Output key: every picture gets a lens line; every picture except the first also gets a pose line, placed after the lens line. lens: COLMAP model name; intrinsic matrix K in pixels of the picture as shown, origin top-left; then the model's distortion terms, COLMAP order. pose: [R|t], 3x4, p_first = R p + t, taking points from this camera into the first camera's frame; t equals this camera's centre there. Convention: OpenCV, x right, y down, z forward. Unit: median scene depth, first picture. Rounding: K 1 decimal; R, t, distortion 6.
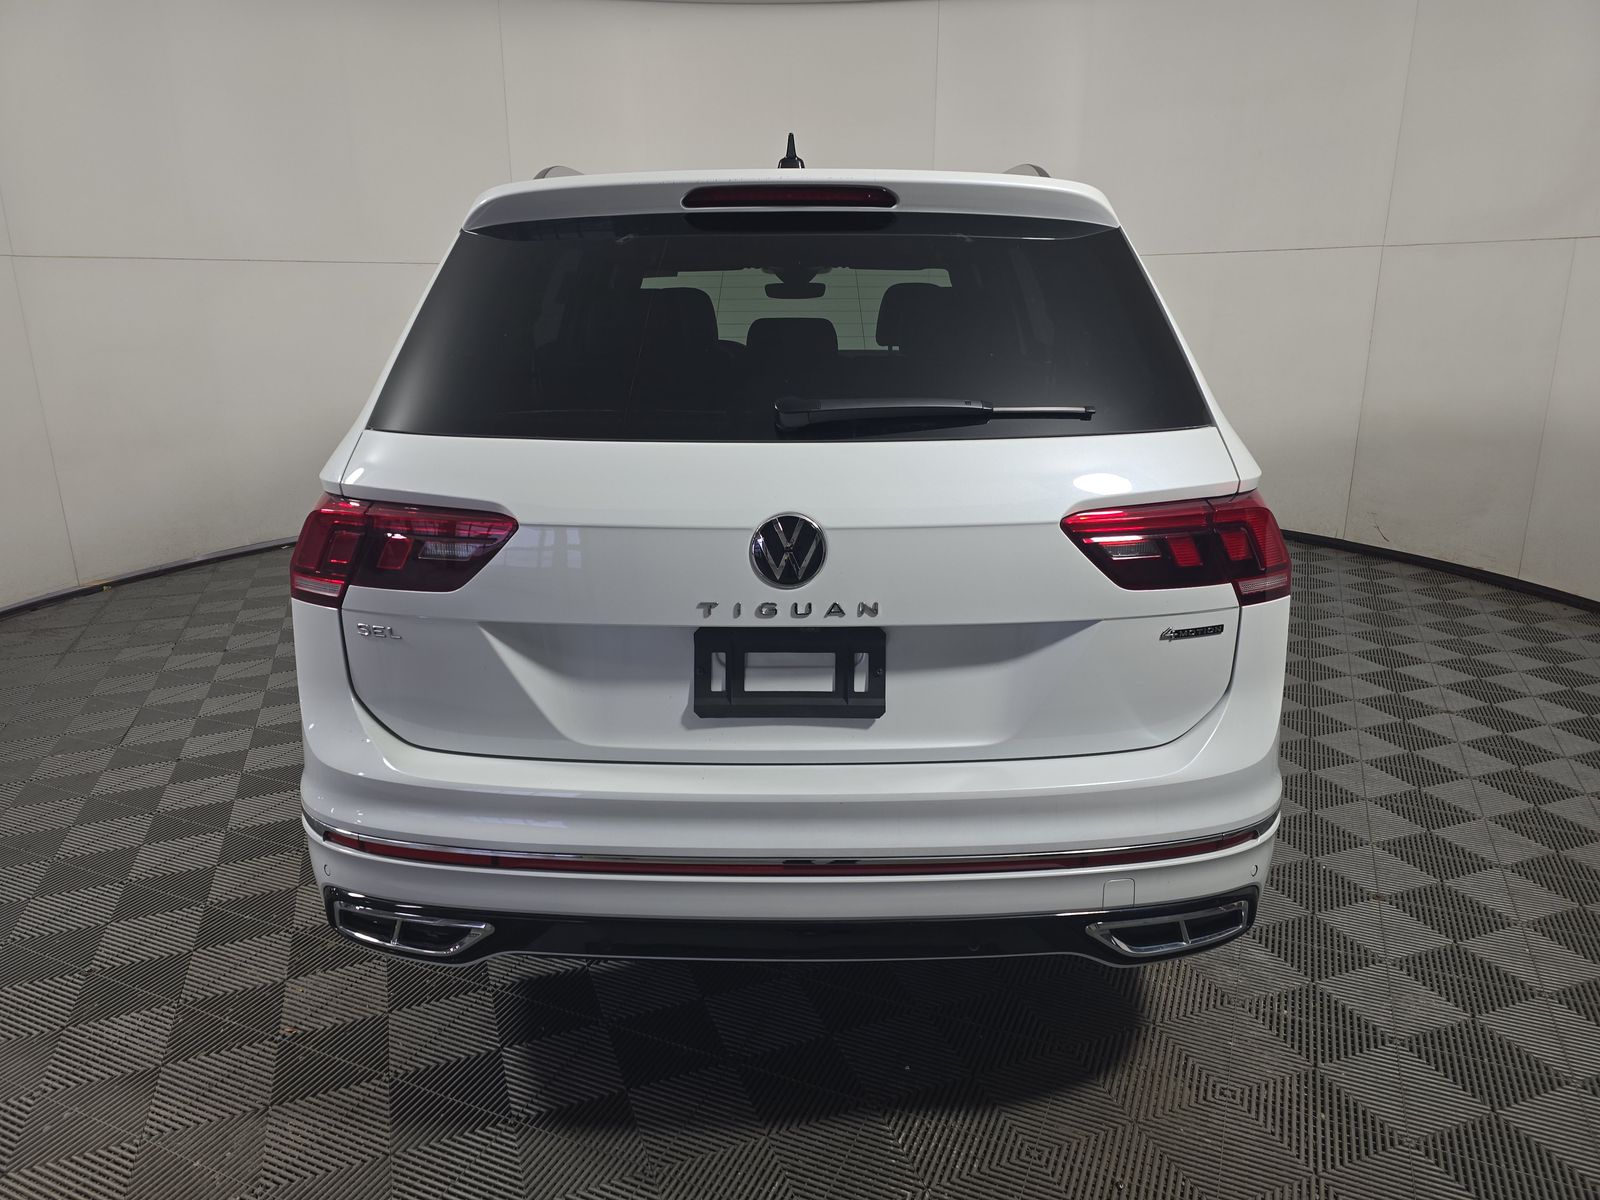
lens RADIAL K [[1139.9, 0, 795.8], [0, 1139.9, 618.8], [0, 0, 1]] dist [0.004570, 0.000756]
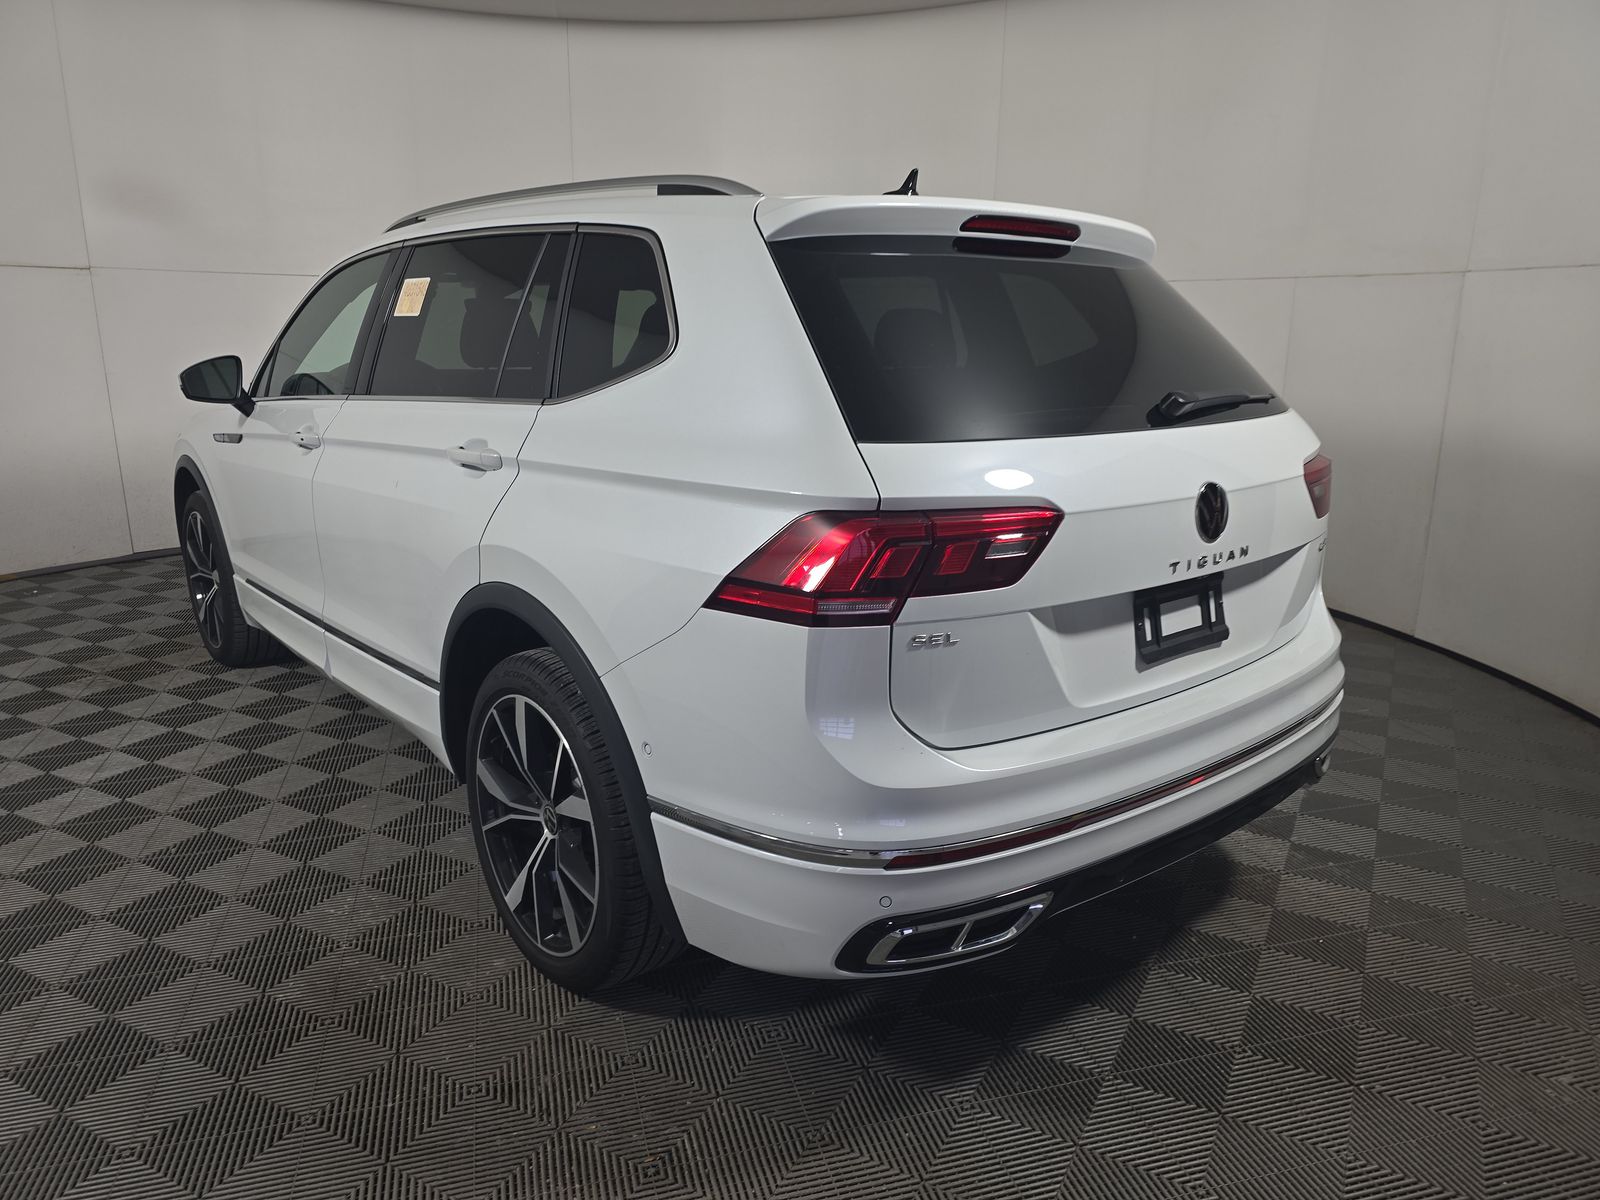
lens RADIAL K [[1191.1, 0, 800.0], [0, 1191.1, 600.0], [0, 0, 1]] dist [0.046176, 0.002296]
pose [[0.789622, -0.157731, 0.592974, -1.086048], [0.179754, 0.983460, 0.022235, -0.070696], [-0.586674, 0.089033, 0.804914, 0.212667]]
